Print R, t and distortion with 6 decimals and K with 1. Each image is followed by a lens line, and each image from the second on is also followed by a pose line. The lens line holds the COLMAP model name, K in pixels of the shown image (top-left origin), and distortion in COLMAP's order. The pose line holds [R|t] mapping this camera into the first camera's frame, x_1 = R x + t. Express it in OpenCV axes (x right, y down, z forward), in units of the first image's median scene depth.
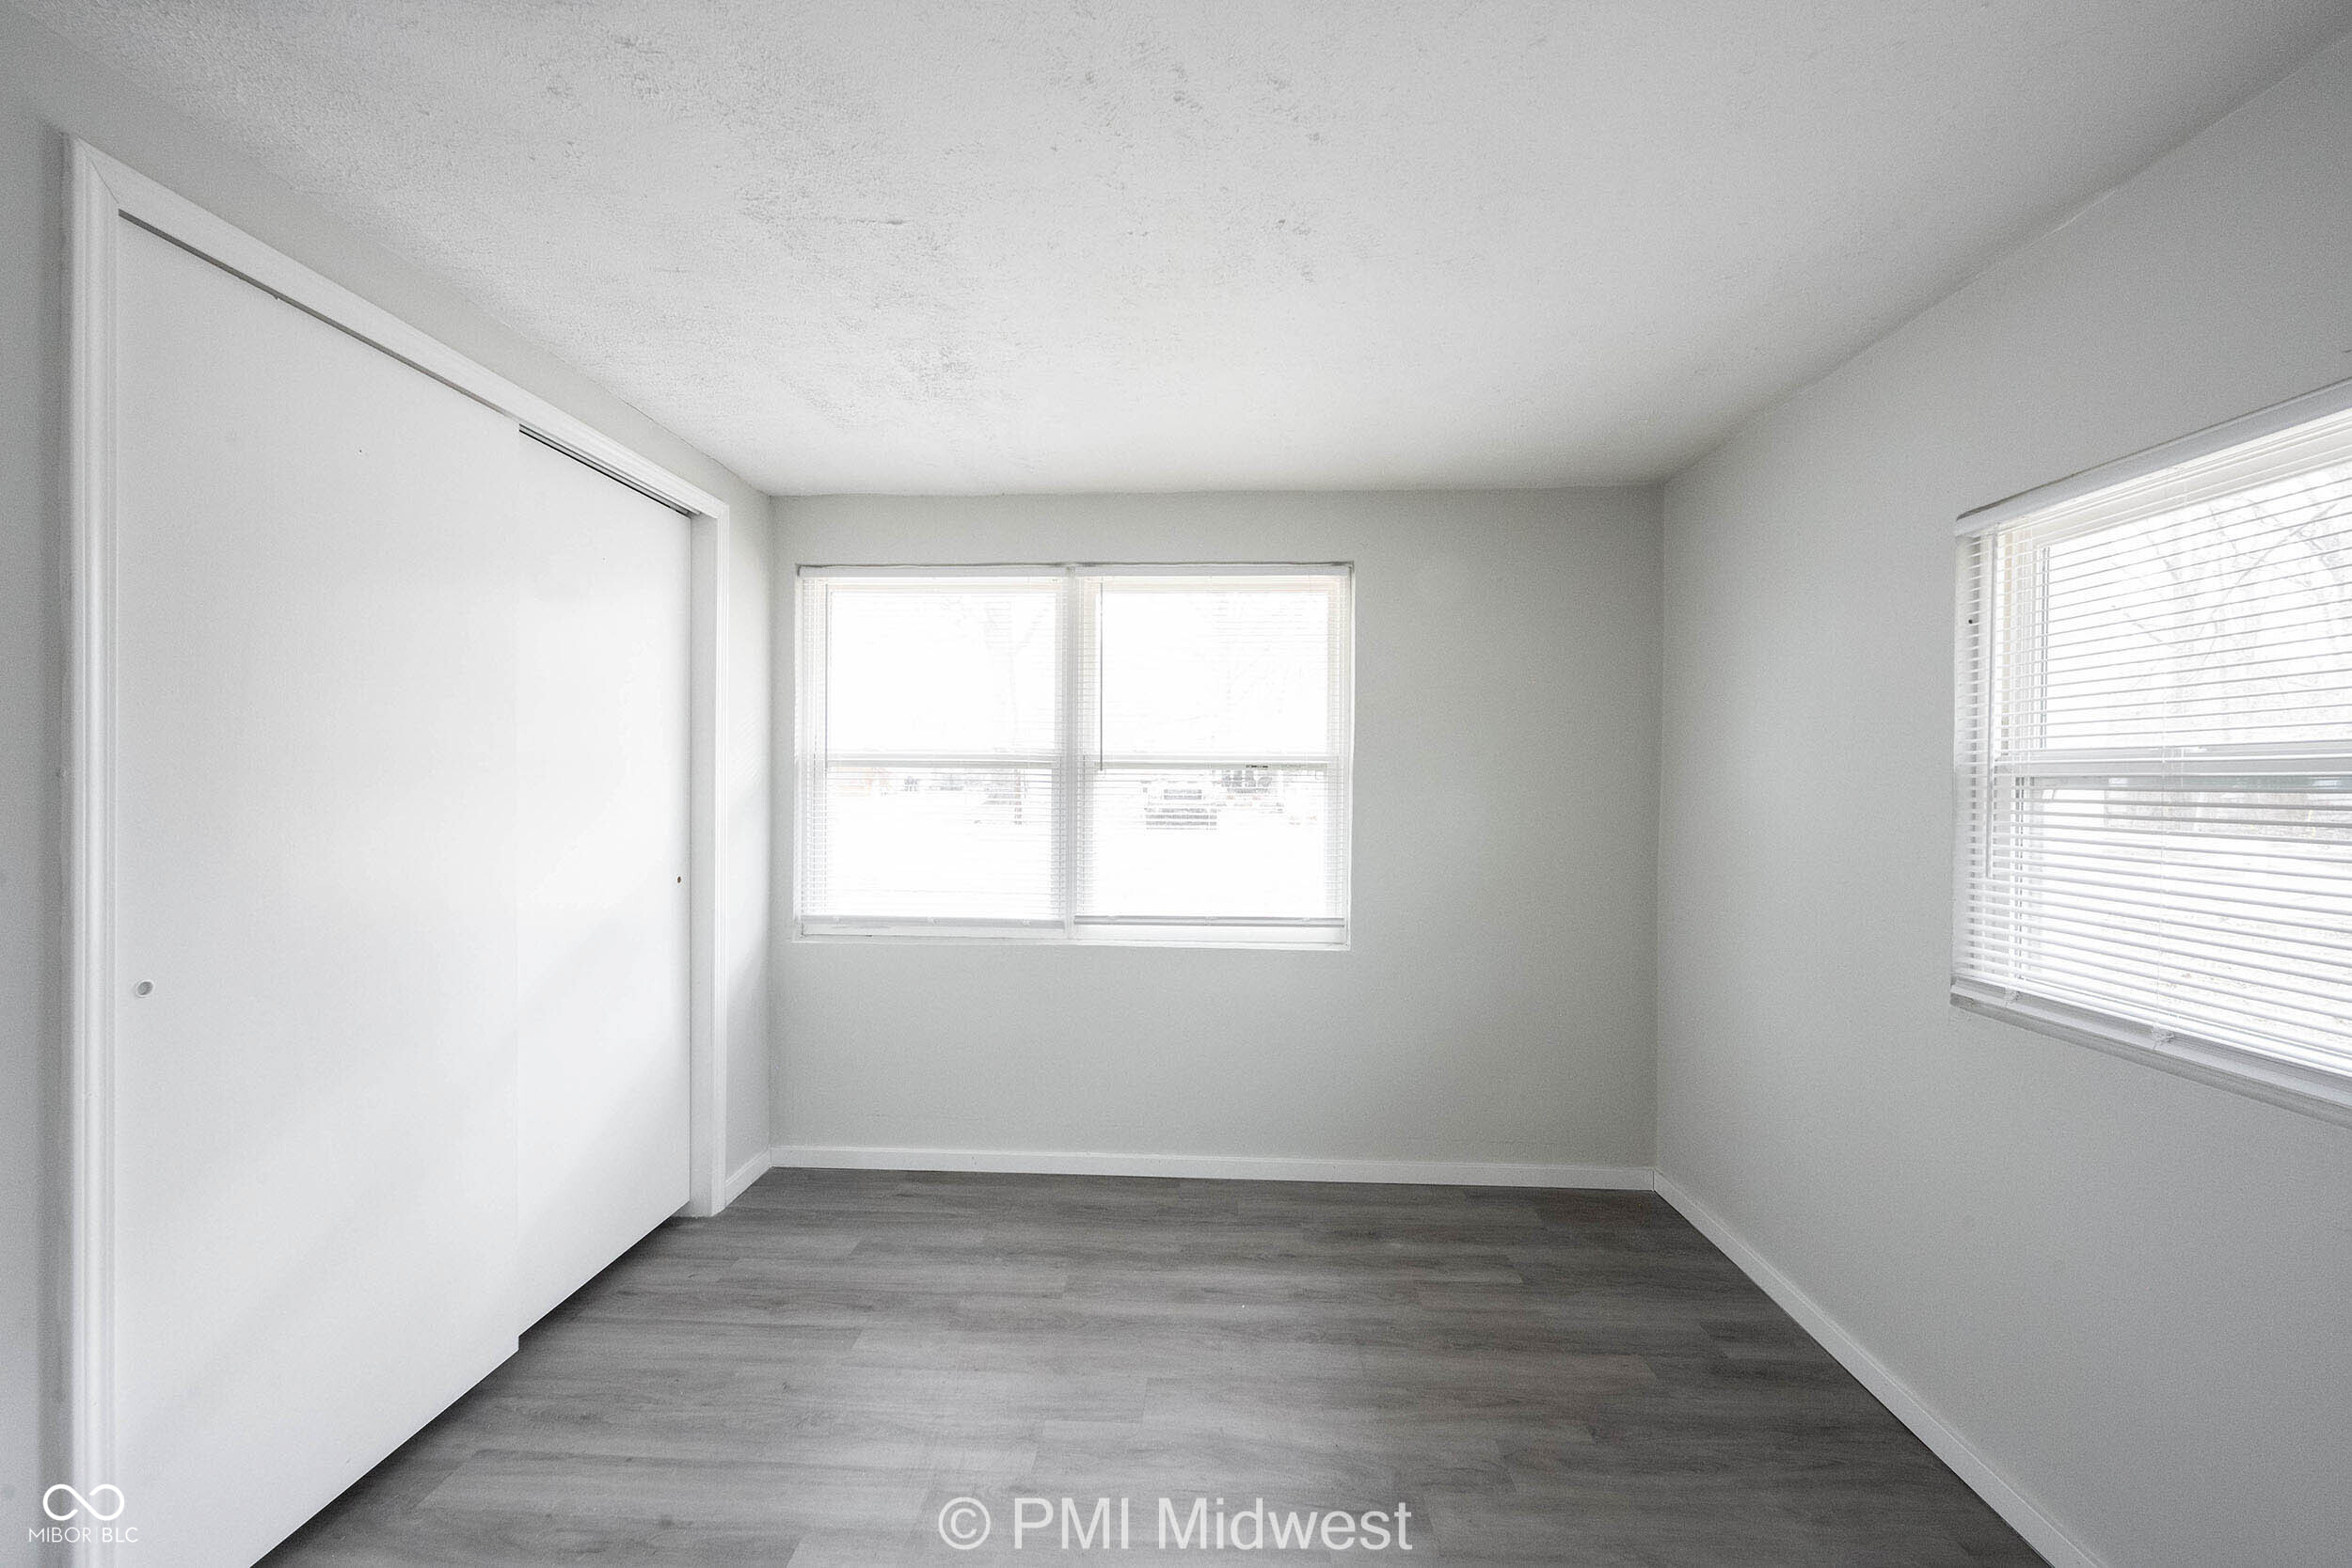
lens RADIAL K [[929.8, 0, 1173.0], [0, 929.8, 798.8], [0, 0, 1]] dist [0.002653, -0.000433]
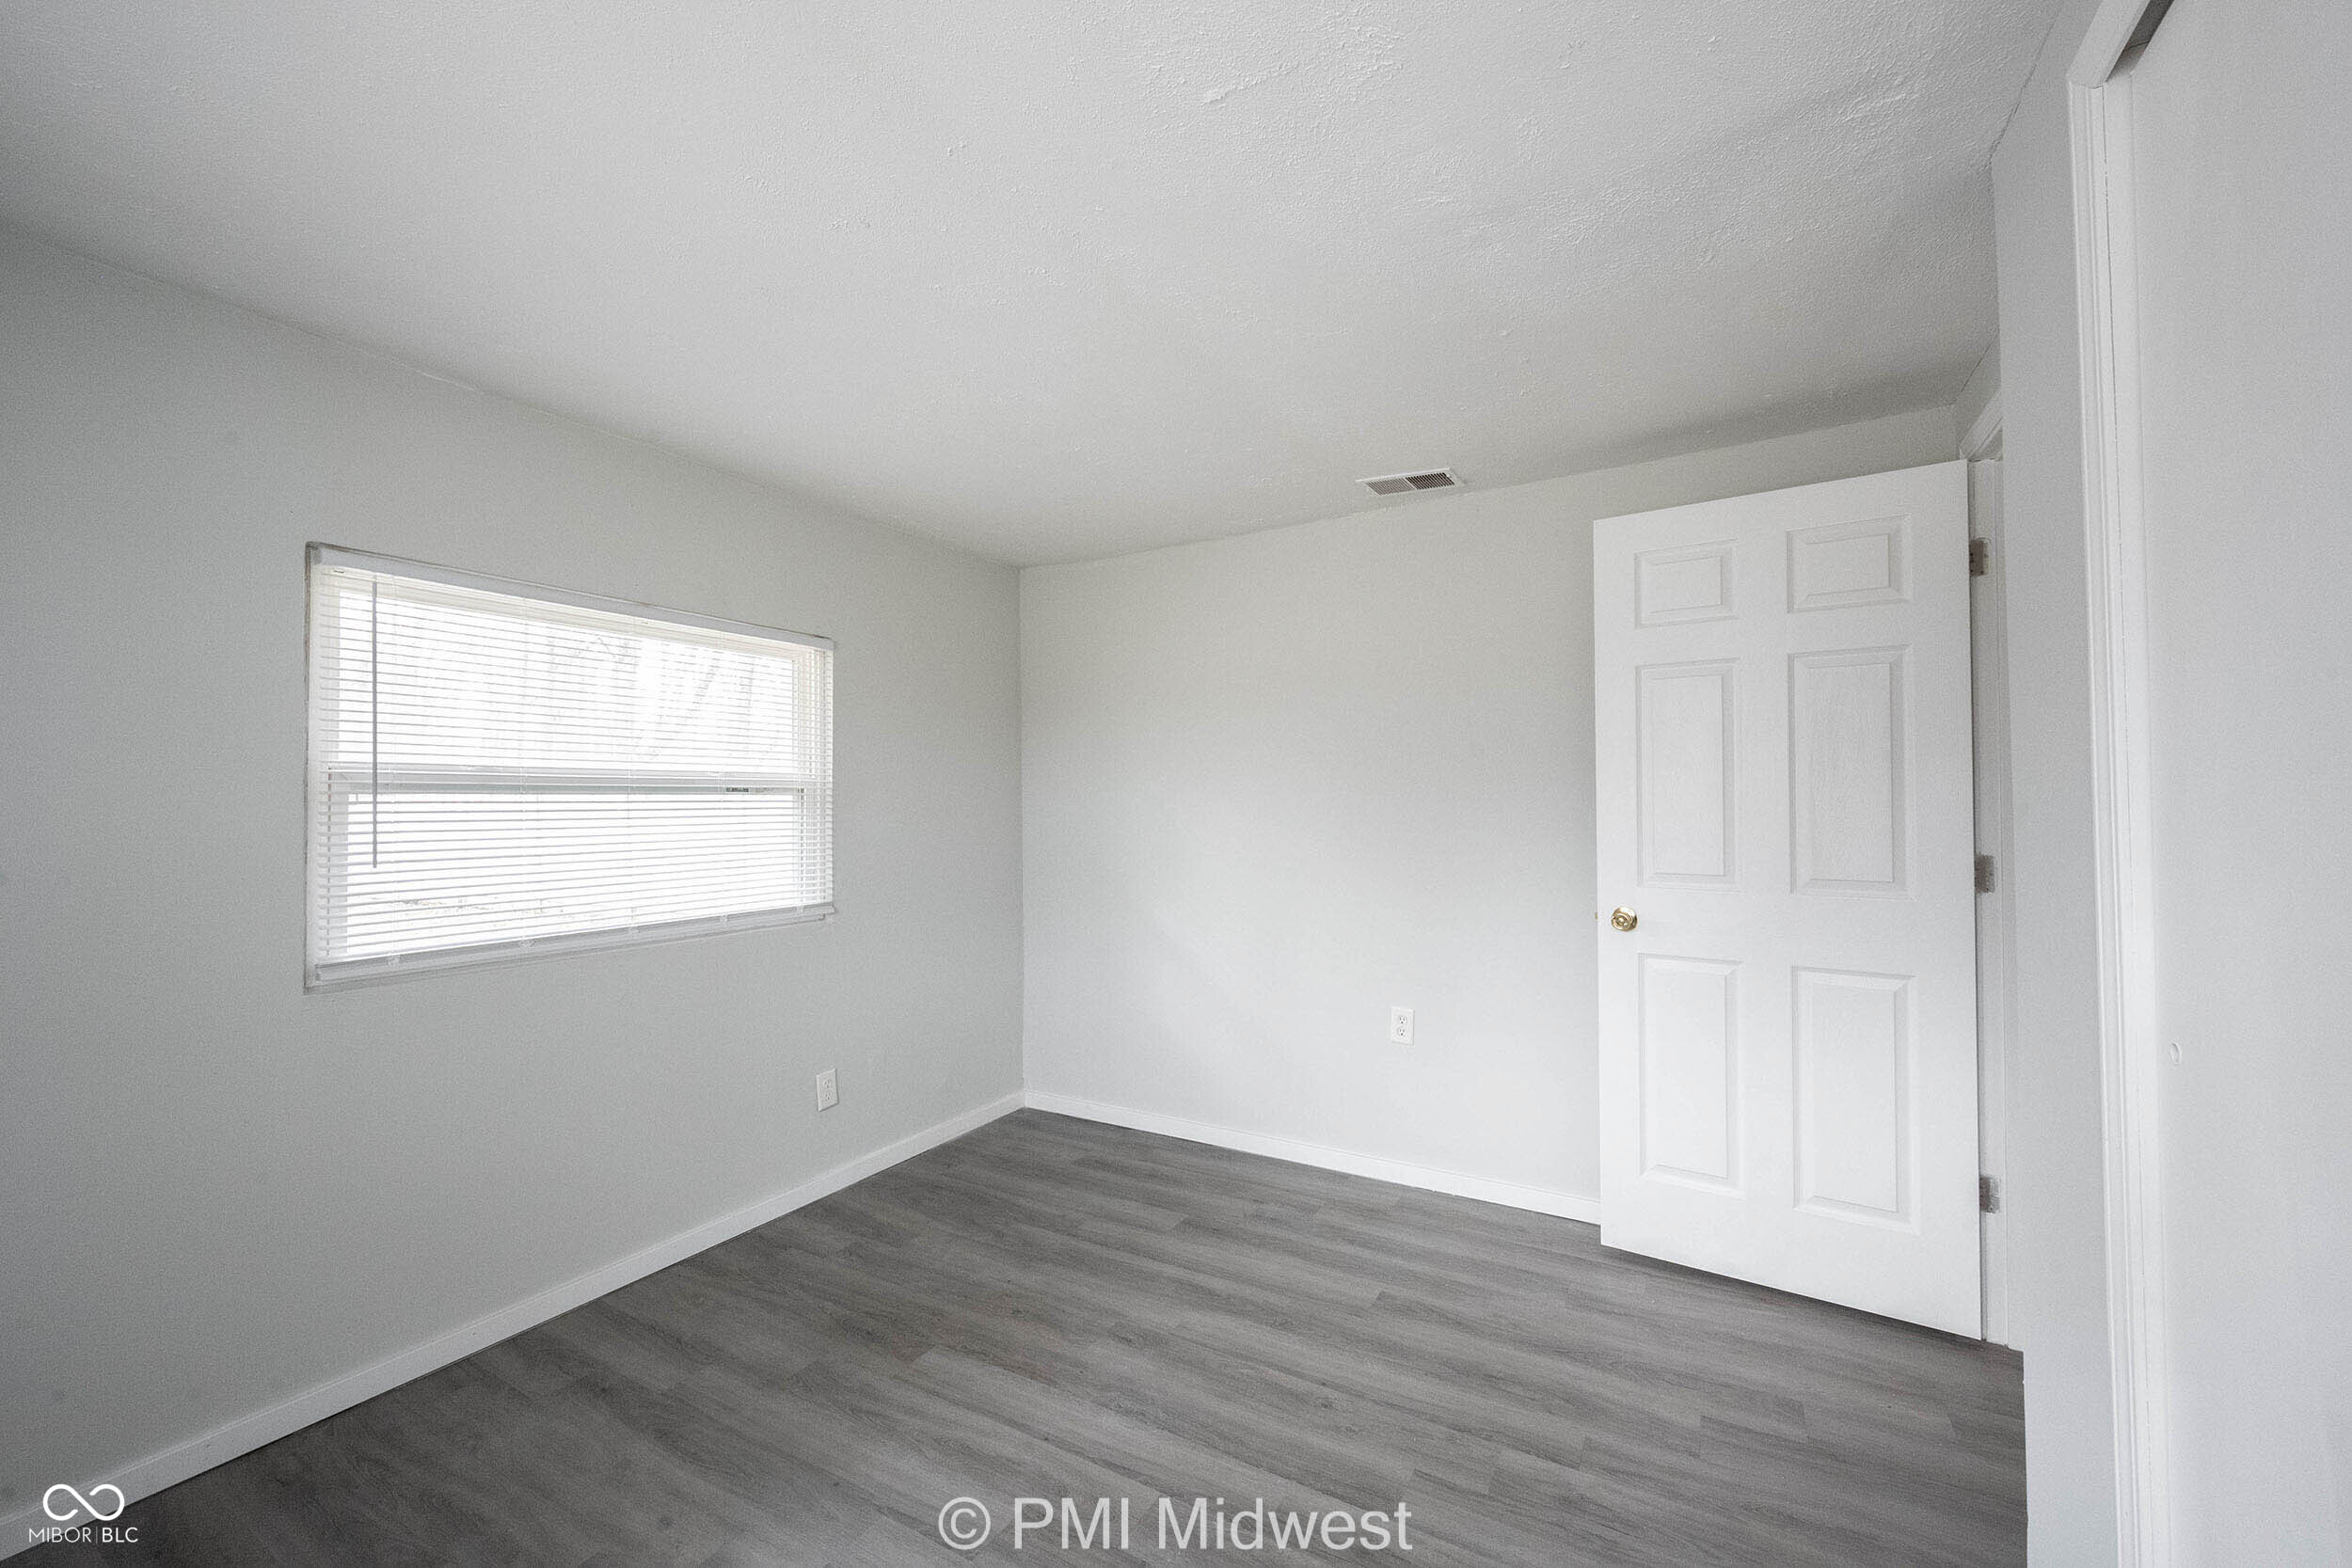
lens RADIAL K [[929.8, 0, 1175.3], [0, 929.8, 797.0], [0, 0, 1]] dist [0.002653, -0.000433]
pose [[-0.885536, 0.001405, 0.464569, -0.378126], [0.009983, 0.999822, 0.016004, -0.009179], [-0.464464, 0.018810, -0.885392, 1.019626]]
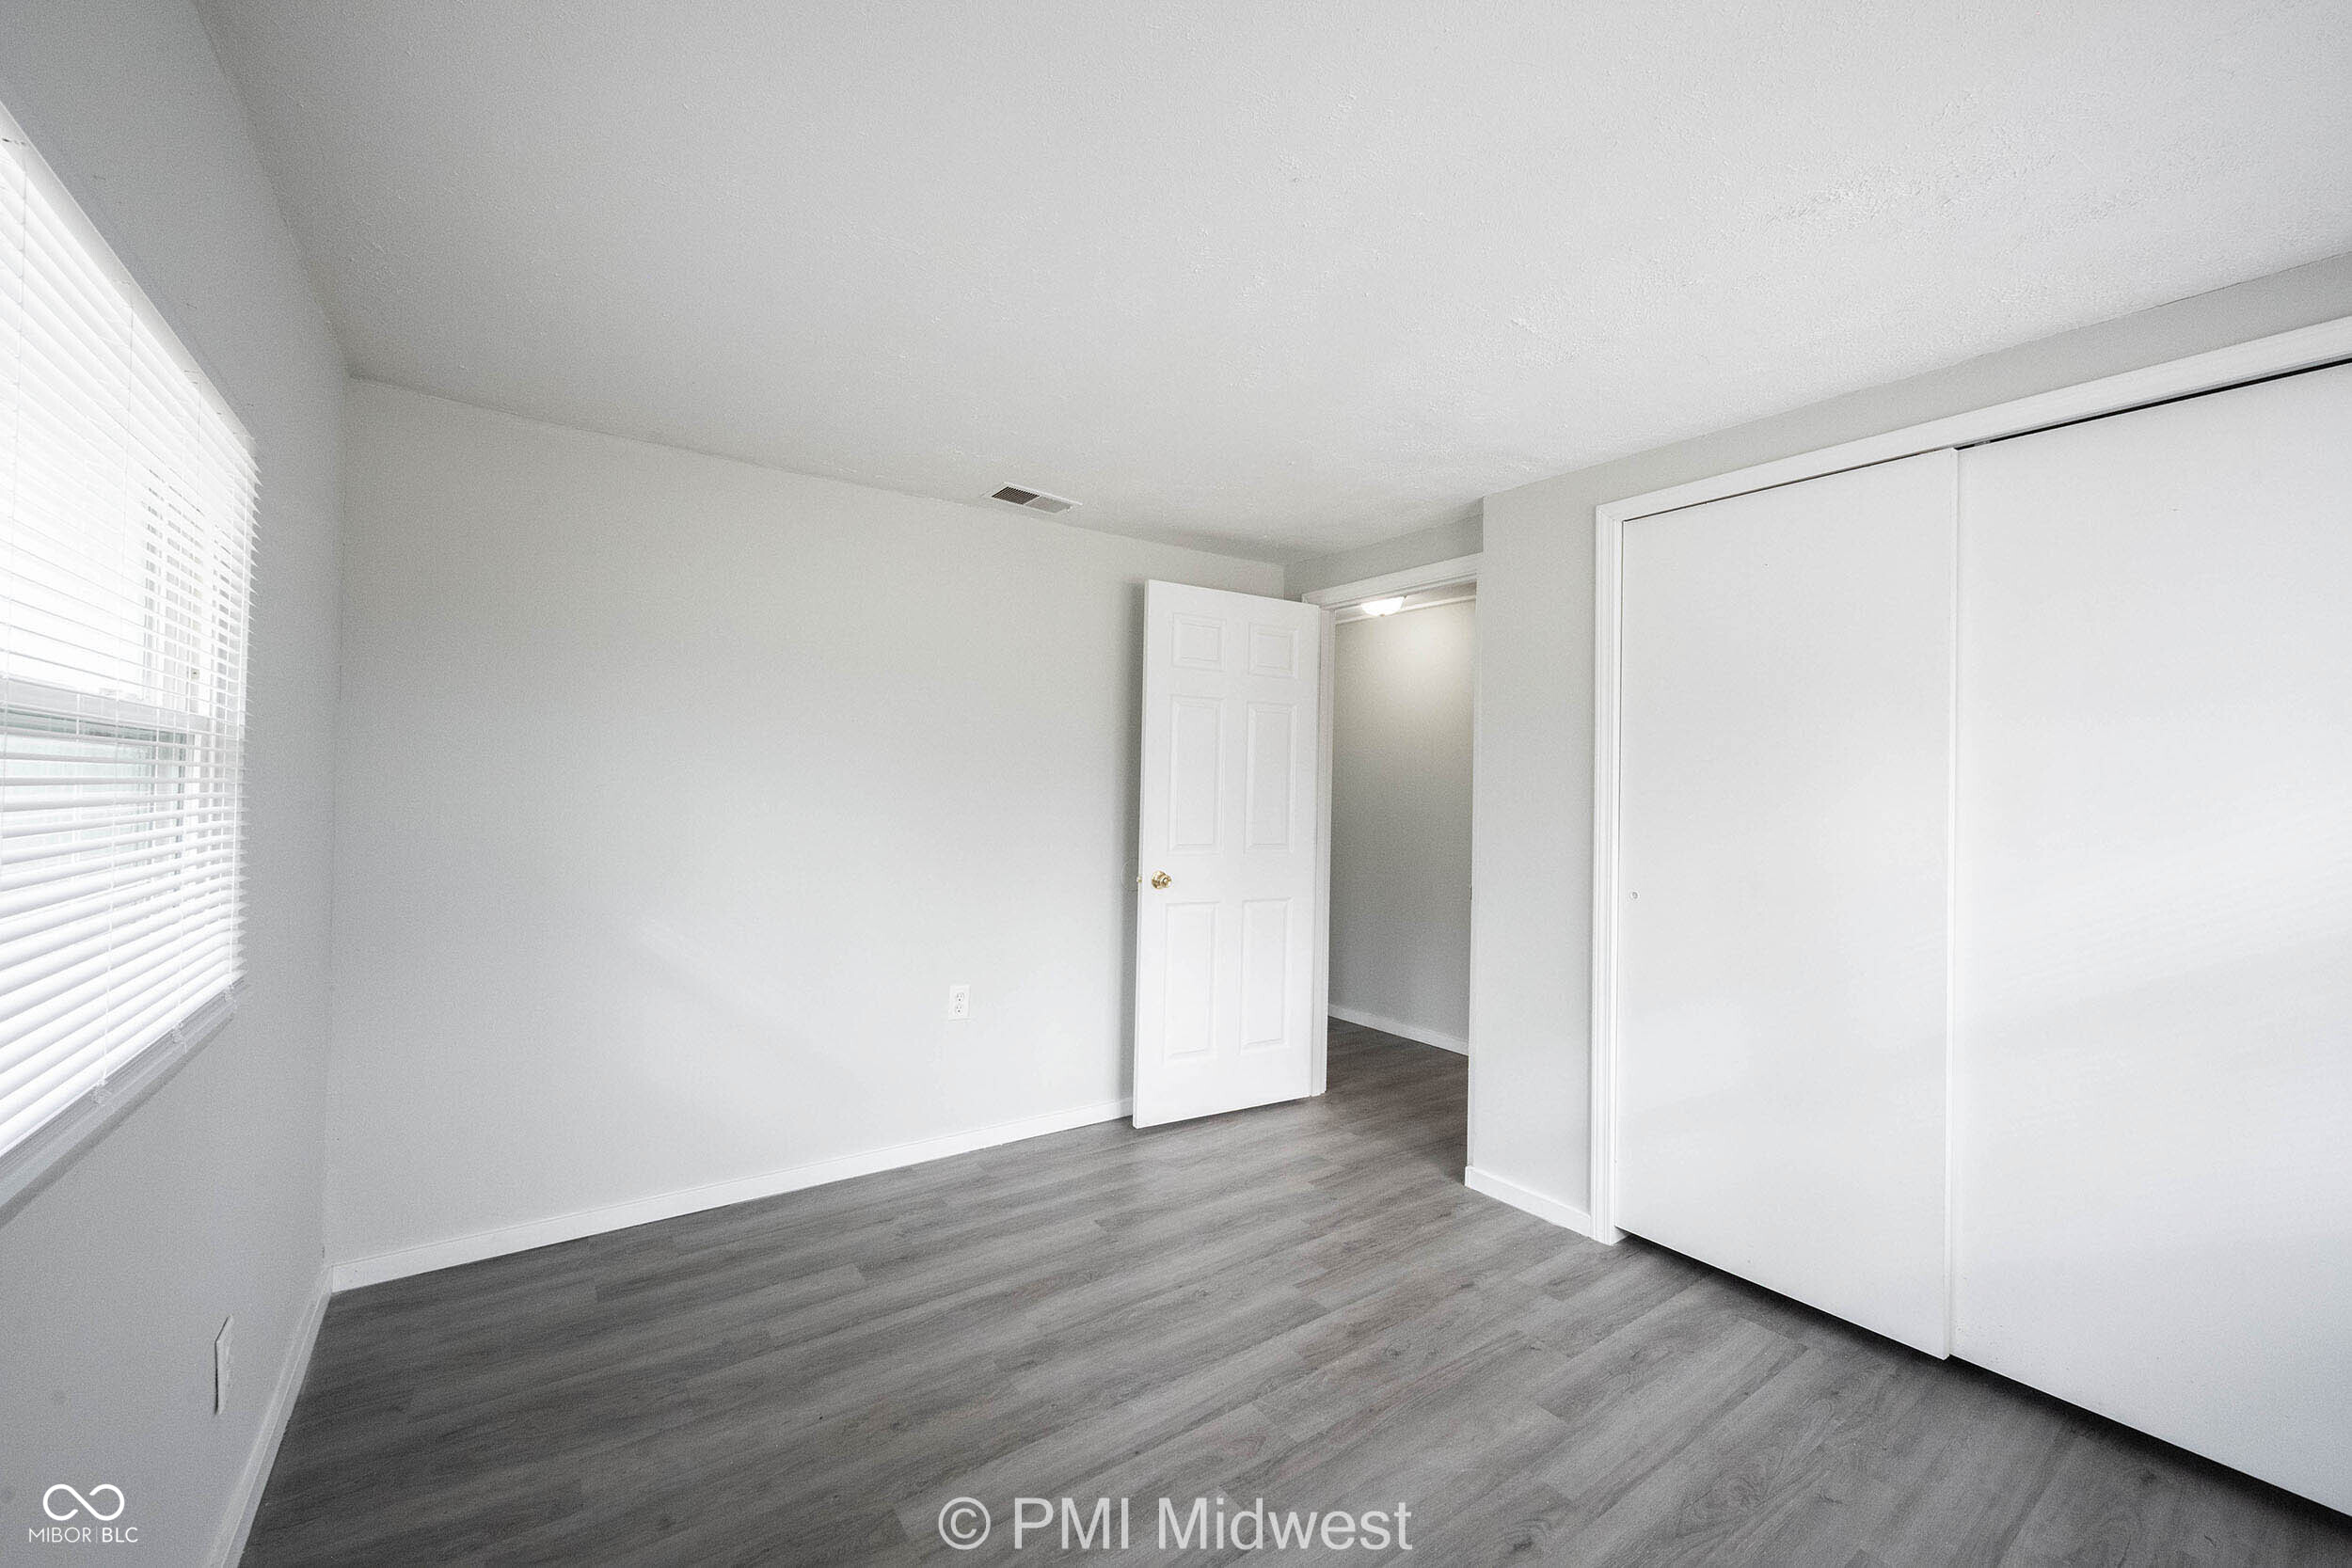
lens RADIAL K [[929.8, 0, 1174.1], [0, 929.8, 787.6], [0, 0, 1]] dist [0.002653, -0.000433]
pose [[-0.786236, -0.023585, -0.617476, 0.457768], [-0.036300, 0.999308, 0.008052, -0.002937], [0.616859, 0.028745, -0.786549, 0.985342]]
